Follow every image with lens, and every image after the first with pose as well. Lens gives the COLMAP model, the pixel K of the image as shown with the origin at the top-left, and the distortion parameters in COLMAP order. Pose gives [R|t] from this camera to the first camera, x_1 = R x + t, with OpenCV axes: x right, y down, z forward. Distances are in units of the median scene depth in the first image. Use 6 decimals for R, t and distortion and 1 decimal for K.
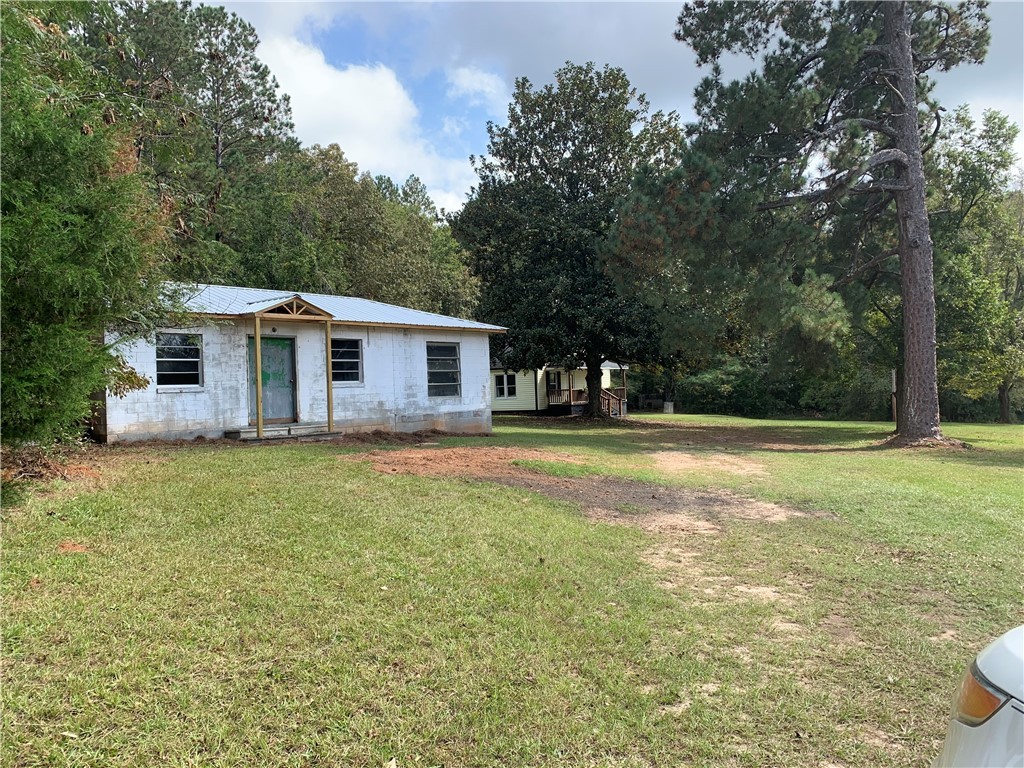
lens RADIAL K [[778.7, 0, 511.9], [0, 778.7, 384.8], [0, 0, 1]] dist [0.003718, -0.000518]
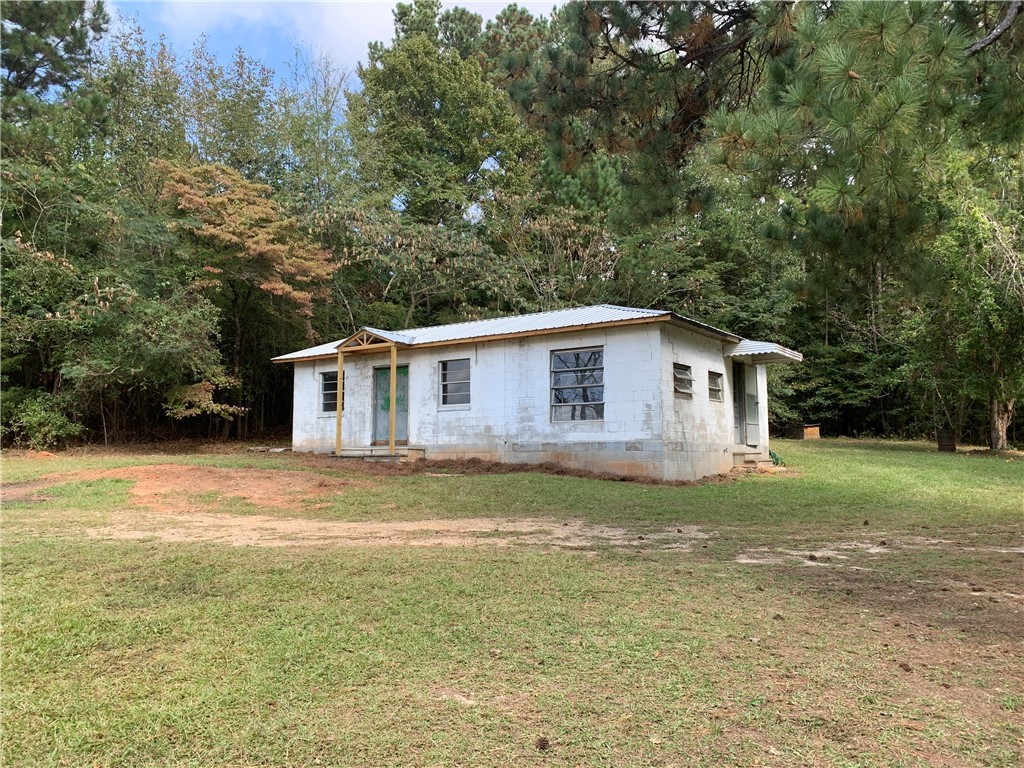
lens RADIAL K [[778.7, 0, 511.9], [0, 778.7, 383.1], [0, 0, 1]] dist [0.003718, -0.000518]
pose [[0.055283, -0.058696, -0.996744, 0.718191], [0.005547, 0.998273, -0.058478, 0.024956], [0.998455, -0.002296, 0.055513, 0.993038]]
